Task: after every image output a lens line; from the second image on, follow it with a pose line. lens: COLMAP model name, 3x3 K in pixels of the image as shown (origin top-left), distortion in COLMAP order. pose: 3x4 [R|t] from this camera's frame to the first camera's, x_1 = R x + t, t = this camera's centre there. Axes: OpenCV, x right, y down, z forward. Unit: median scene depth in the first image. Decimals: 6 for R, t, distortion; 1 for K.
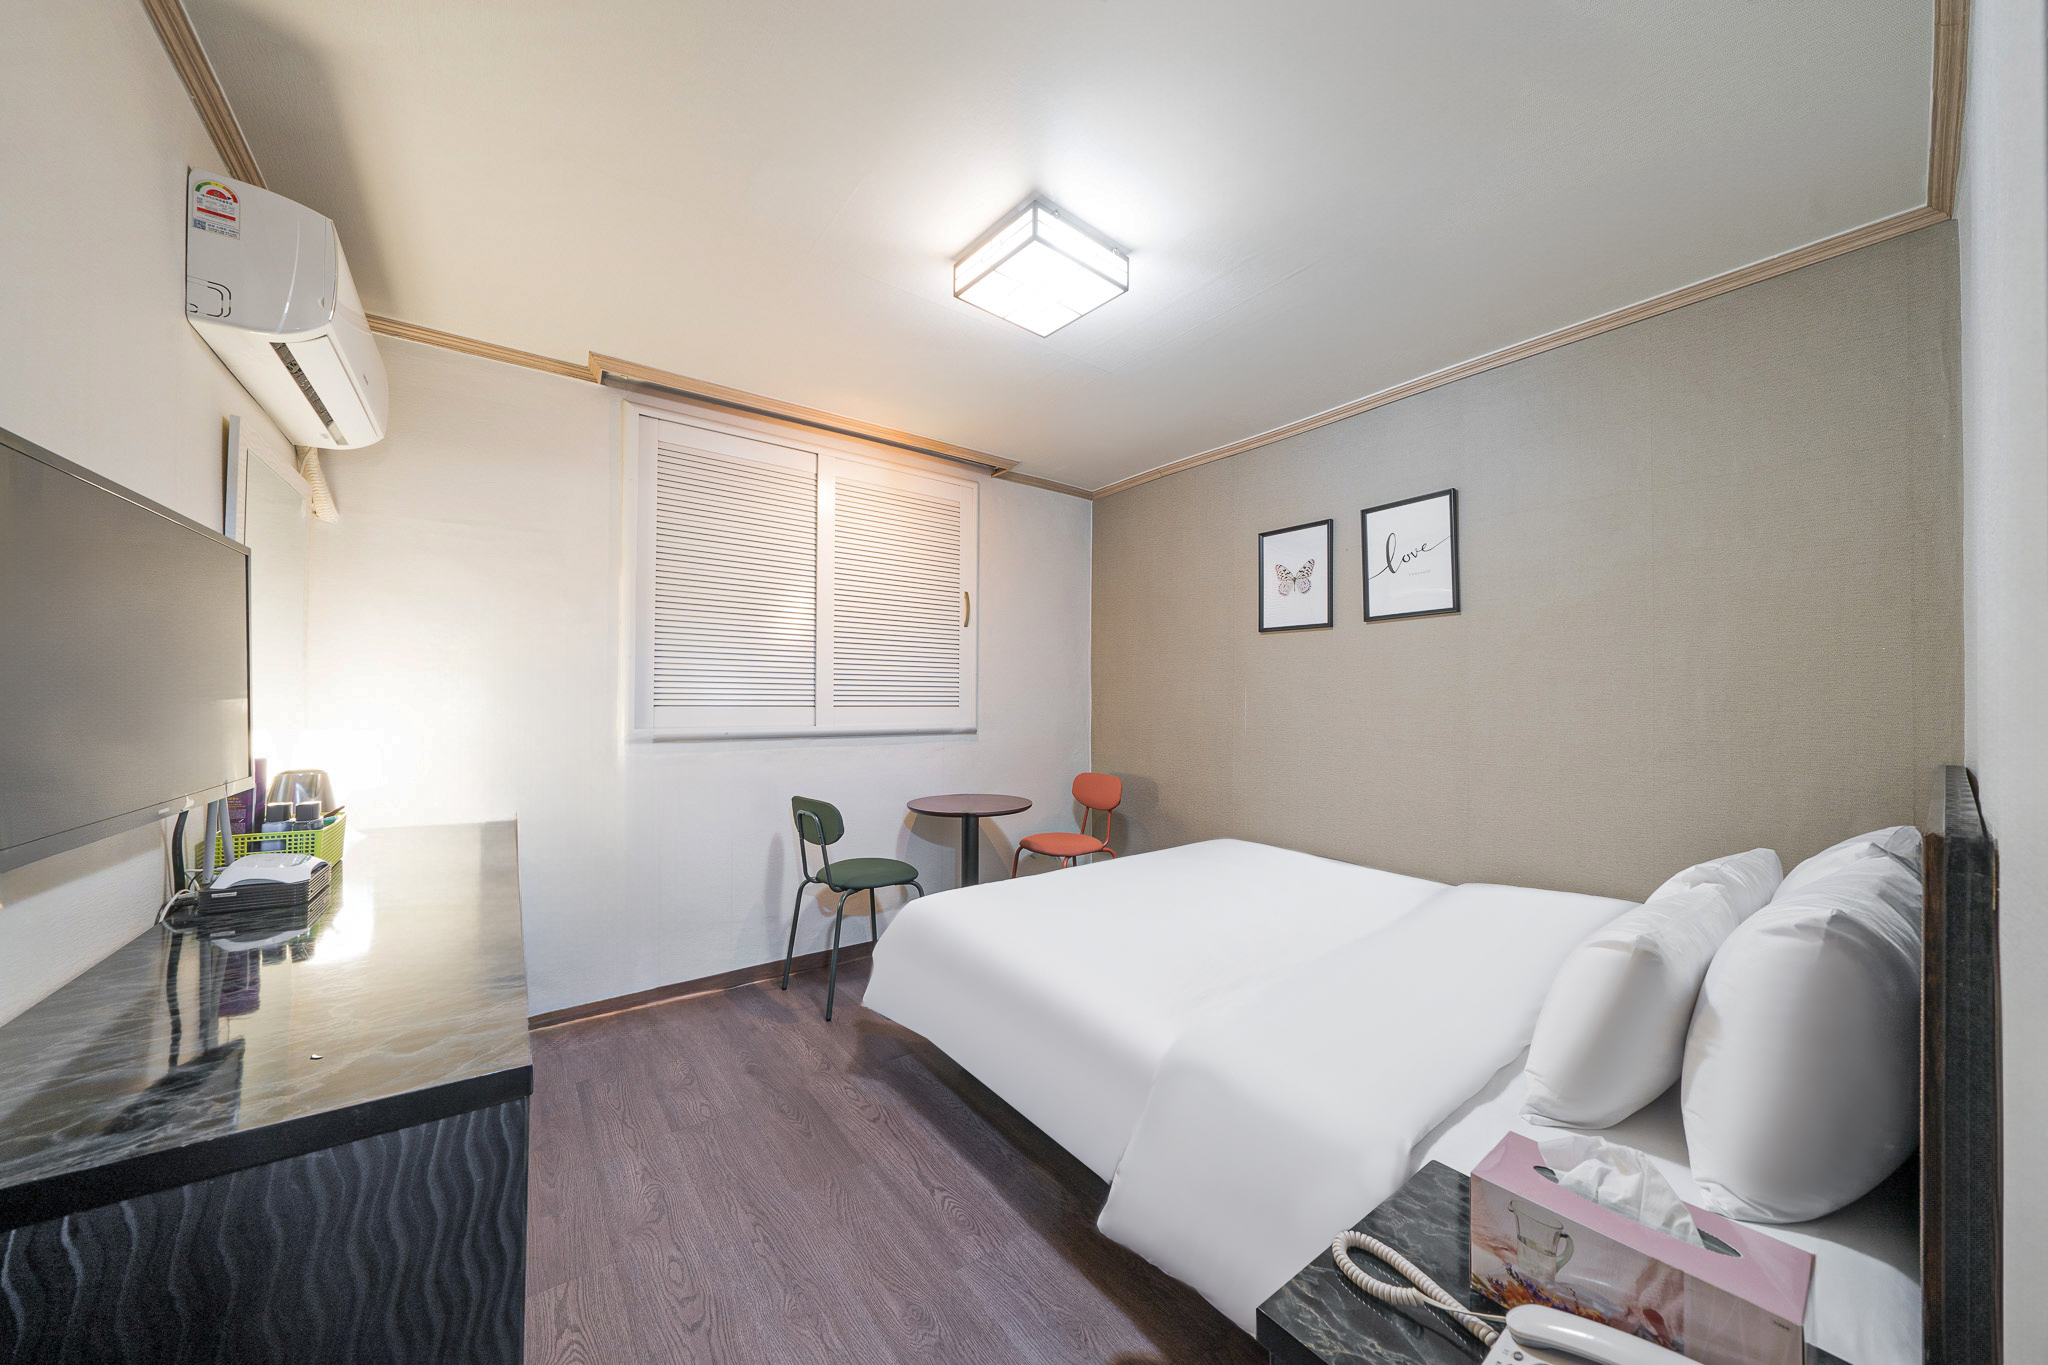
lens RADIAL K [[704.6, 0, 1021.9], [0, 704.6, 688.6], [0, 0, 1]] dist [-0.000547, -0.000145]
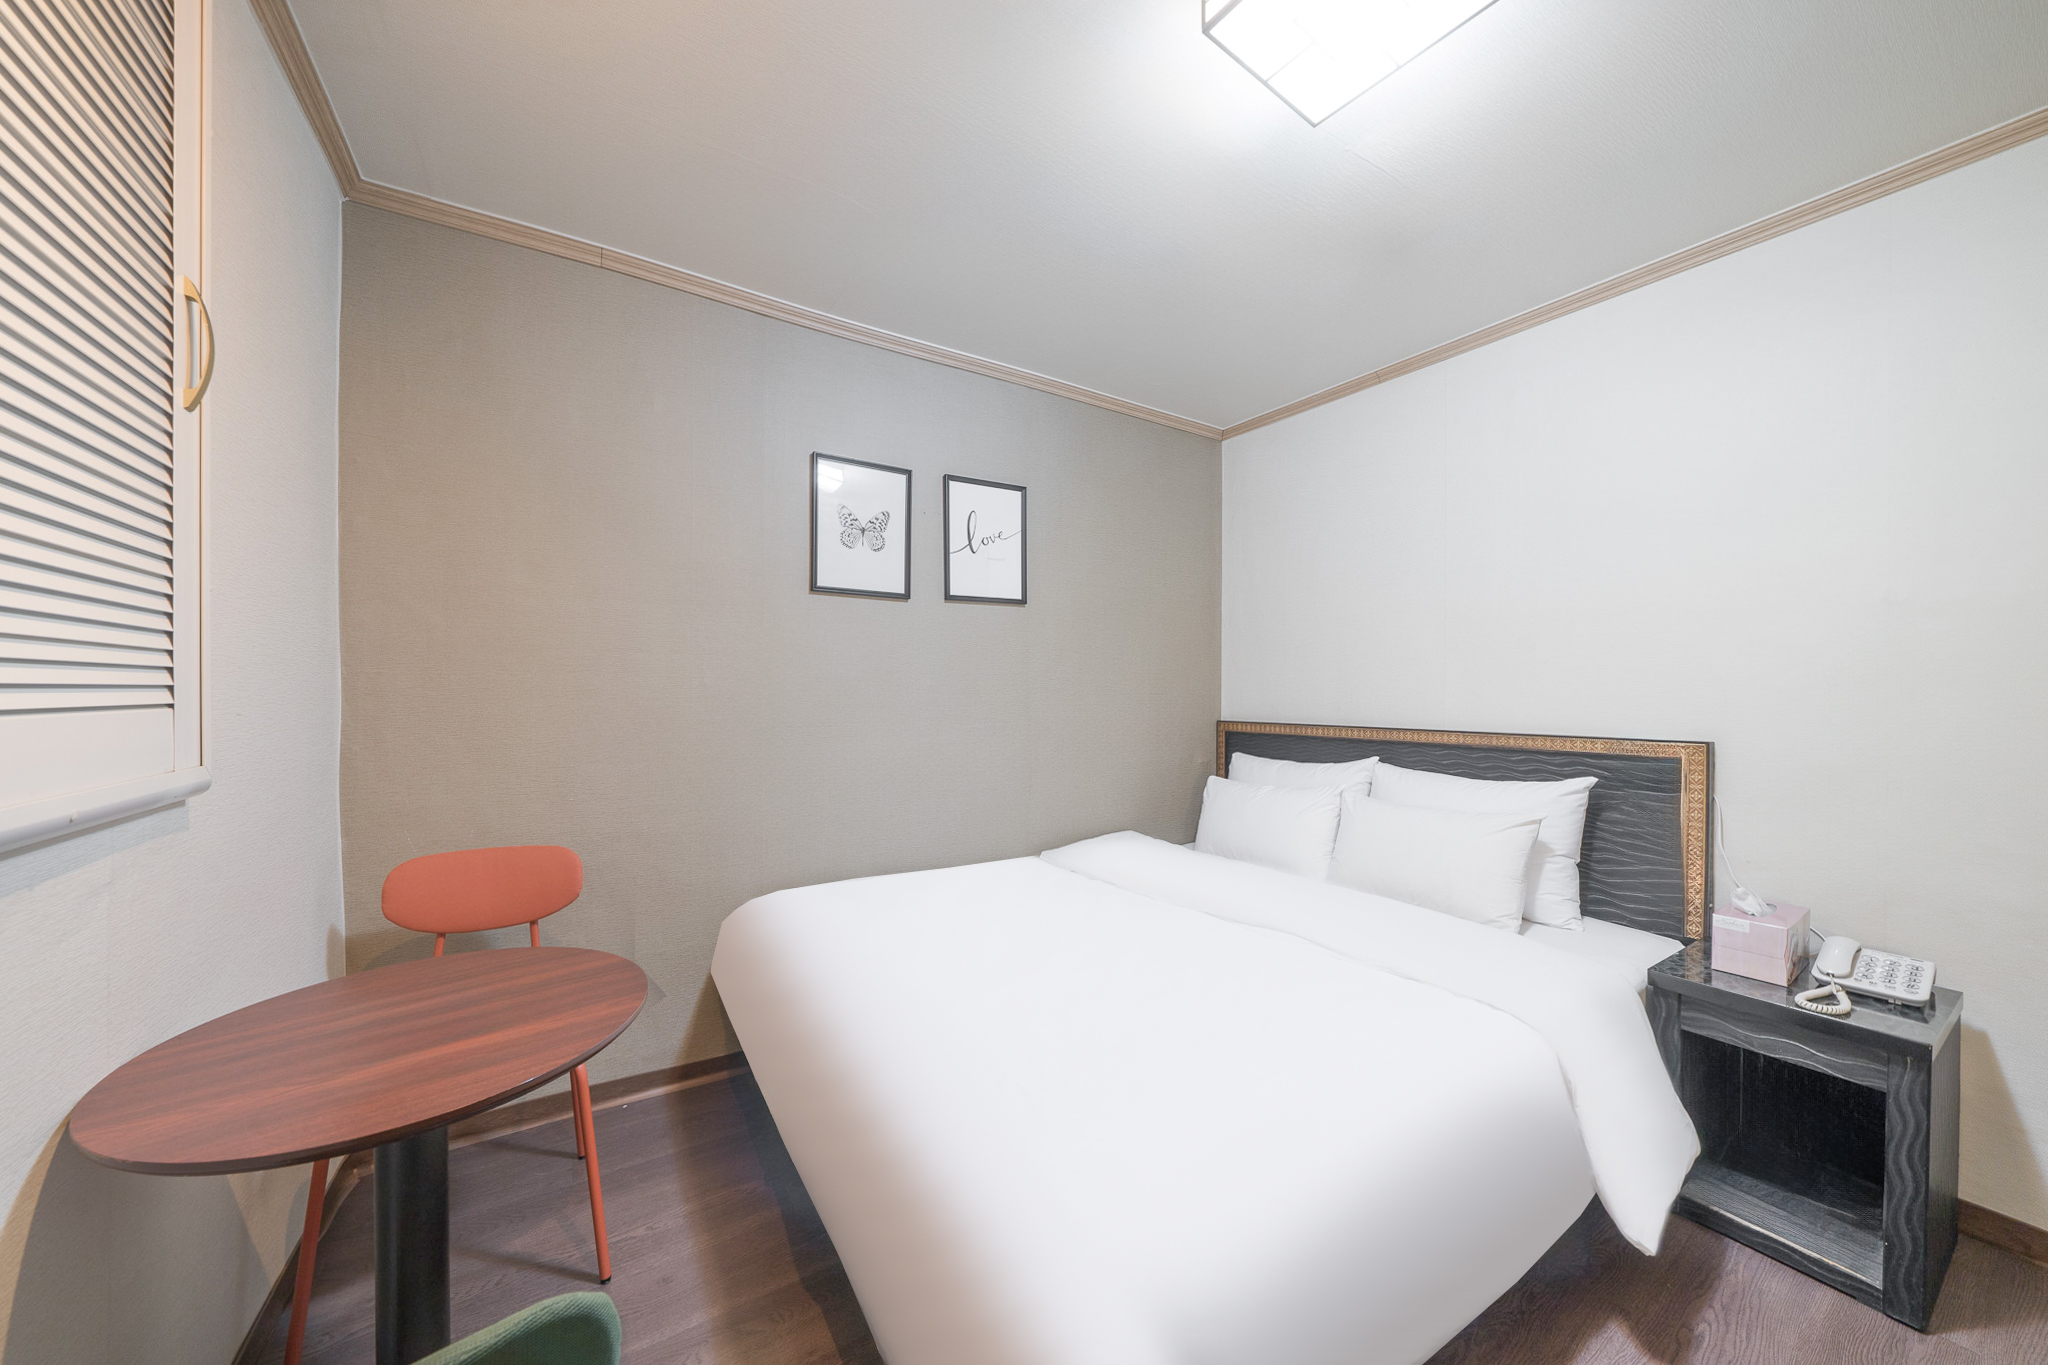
lens RADIAL K [[704.6, 0, 1021.9], [0, 704.6, 688.6], [0, 0, 1]] dist [-0.000547, -0.000145]
pose [[0.076520, -0.002499, 0.997065, -0.371777], [-0.019691, 0.999798, 0.004017, 0.012589], [-0.996874, -0.019941, 0.076455, 0.762330]]
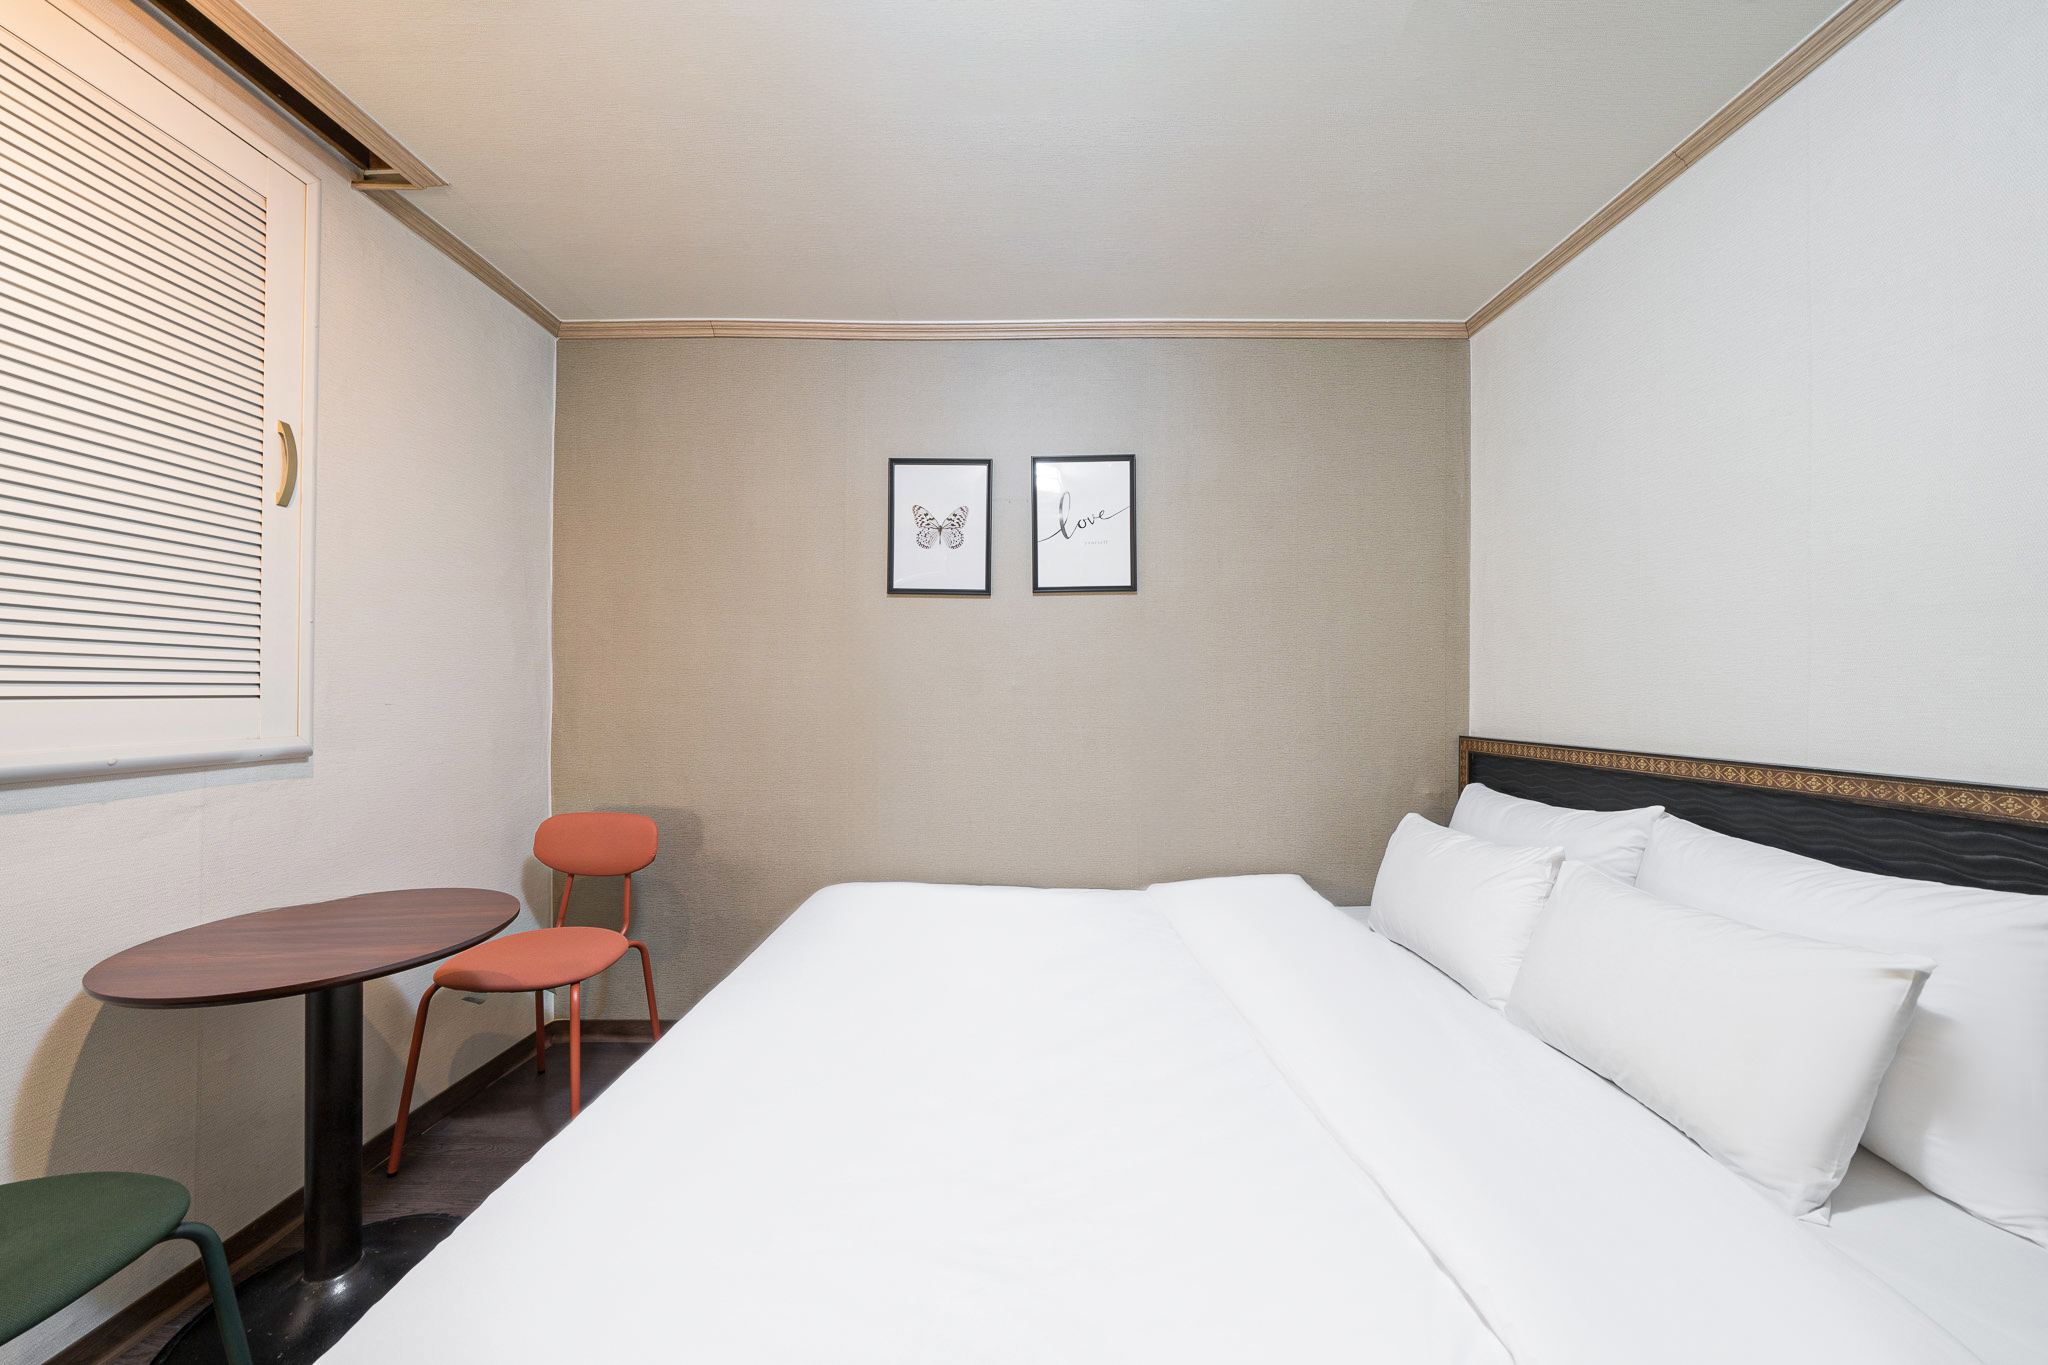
lens RADIAL K [[704.6, 0, 1021.9], [0, 704.6, 688.6], [0, 0, 1]] dist [-0.000547, -0.000145]
pose [[0.610322, 0.002755, 0.792149, -0.163796], [-0.016801, 0.999814, 0.009468, 0.009862], [-0.791975, -0.019087, 0.610255, 0.459329]]
